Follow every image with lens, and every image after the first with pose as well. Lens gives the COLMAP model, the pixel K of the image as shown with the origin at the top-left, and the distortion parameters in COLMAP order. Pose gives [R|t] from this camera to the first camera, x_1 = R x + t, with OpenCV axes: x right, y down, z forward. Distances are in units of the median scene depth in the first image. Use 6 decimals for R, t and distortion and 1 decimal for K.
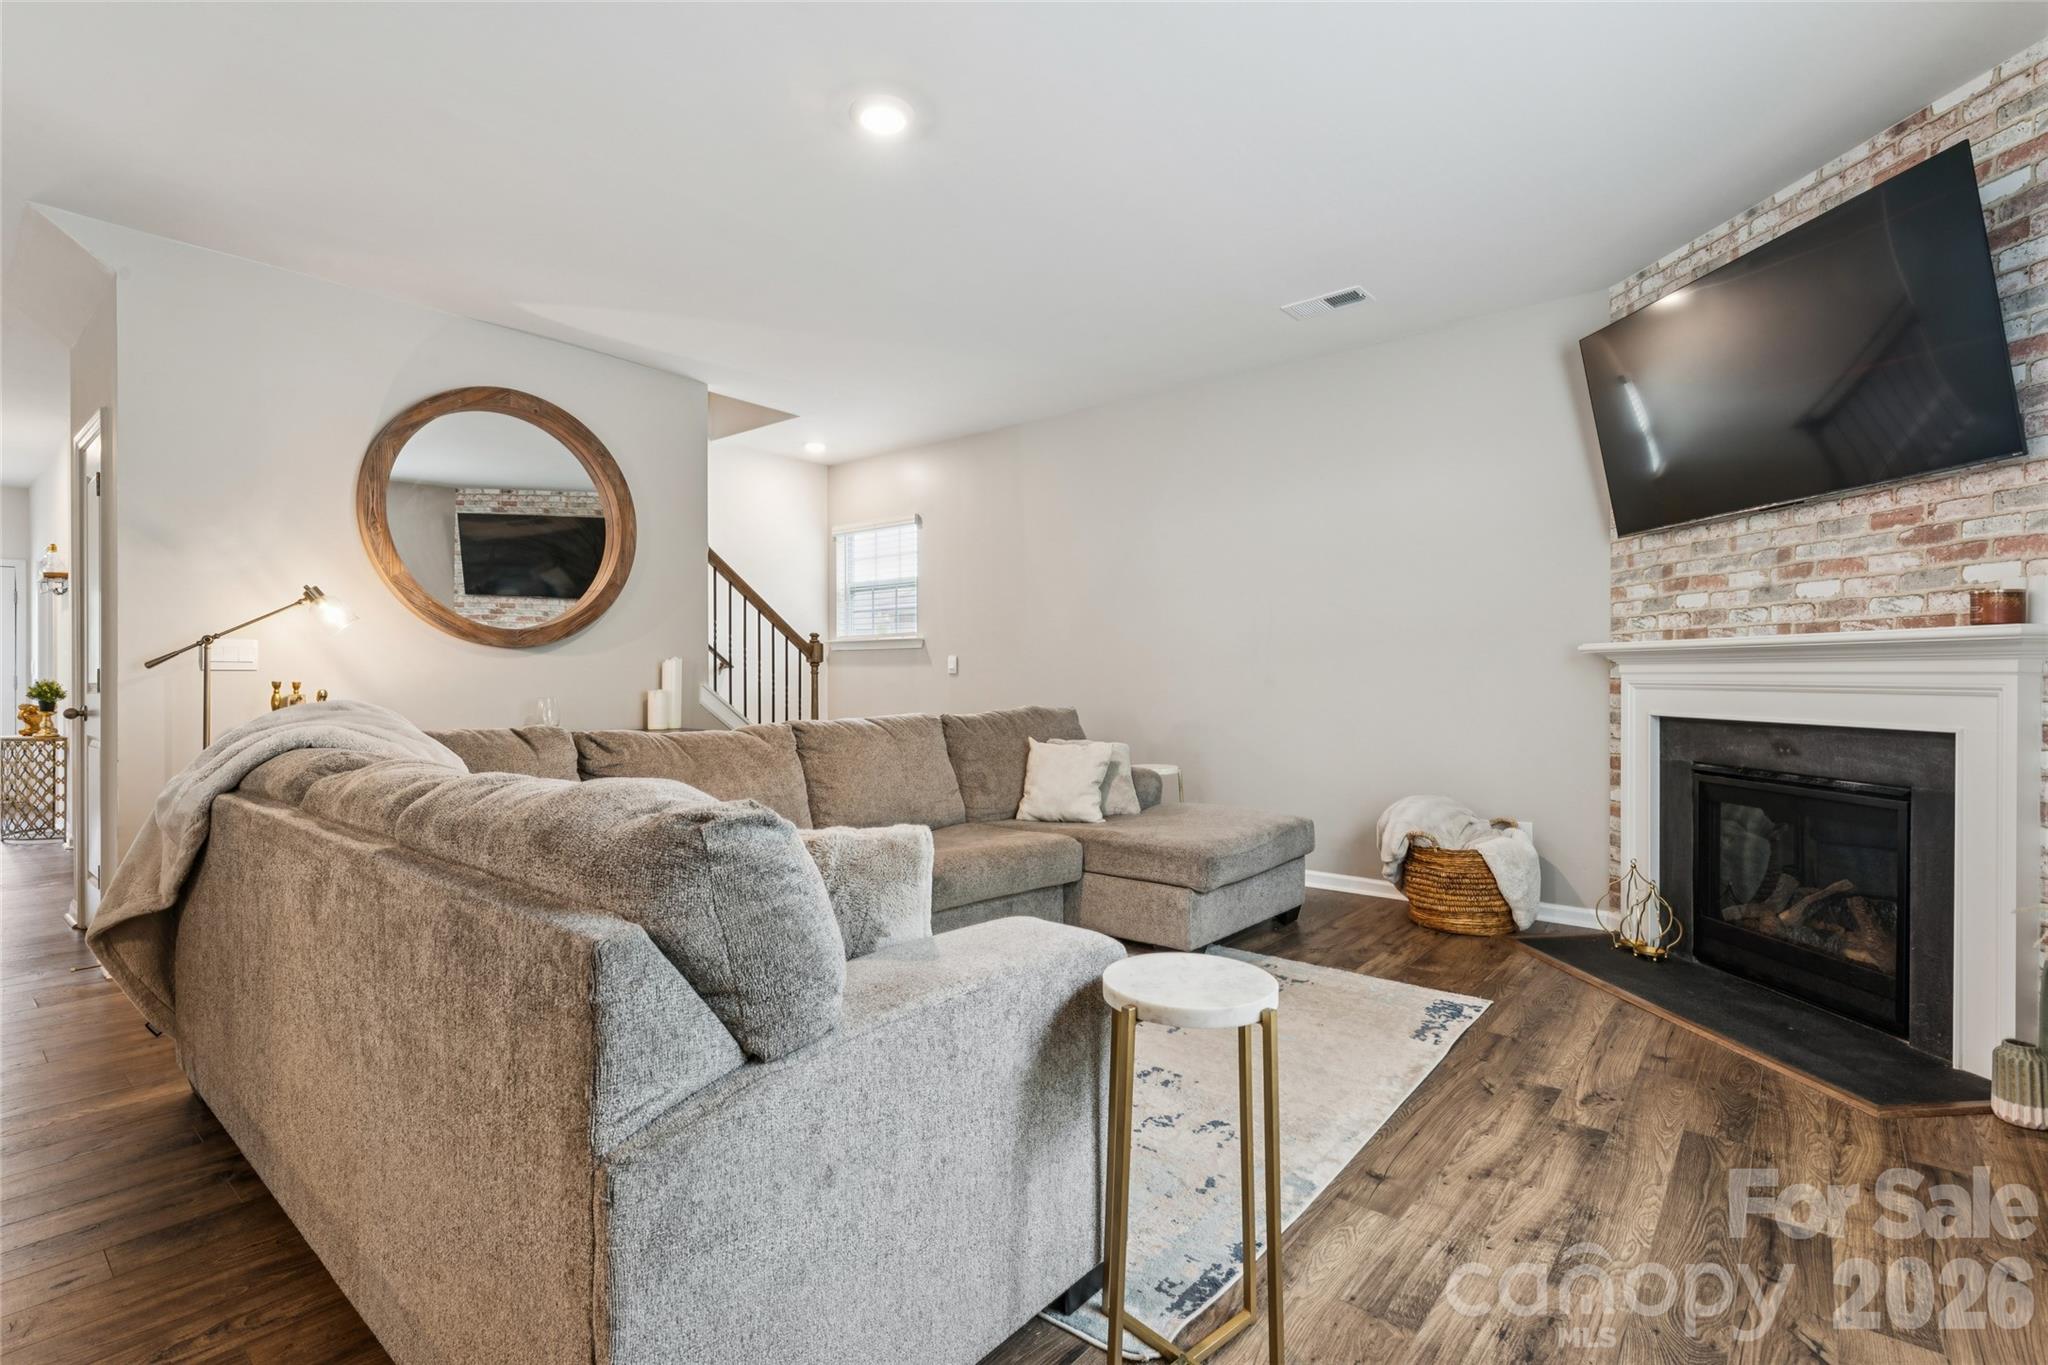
lens RADIAL K [[940.0, 0, 1024.0], [0, 940.0, 682.5], [0, 0, 1]] dist [-0.000457, -0.000034]
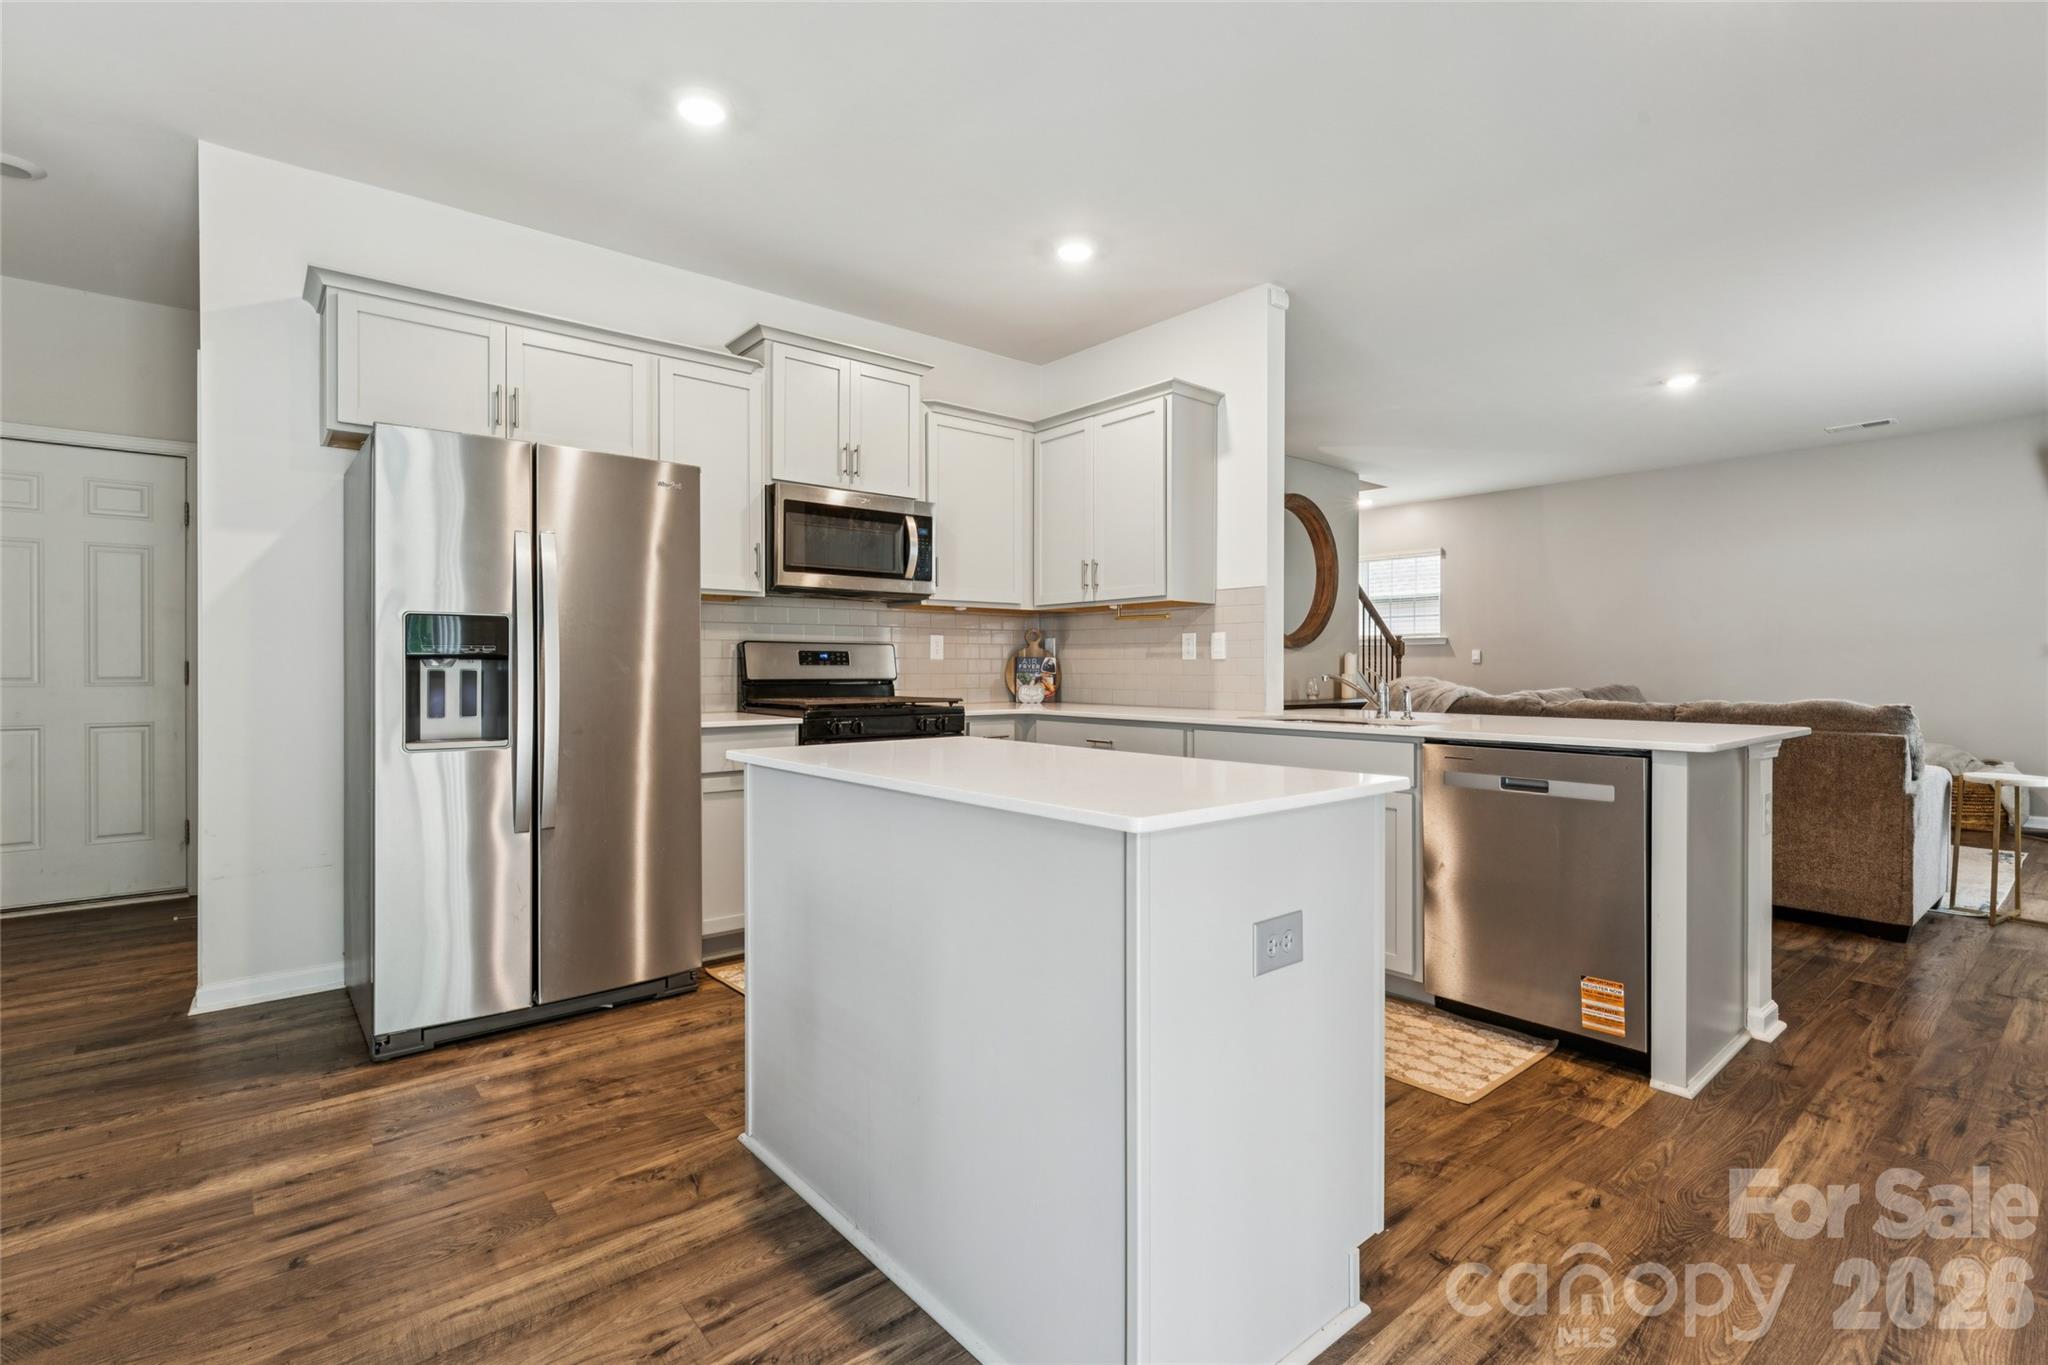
lens RADIAL K [[949.3, 0, 1027.8], [0, 949.3, 667.0], [0, 0, 1]] dist [-0.000129, 0.000967]
pose [[0.984821, -0.000086, -0.173574, -0.534034], [-0.000482, 0.999995, -0.003226, 0.001135], [0.173573, 0.003261, 0.984816, -0.552211]]
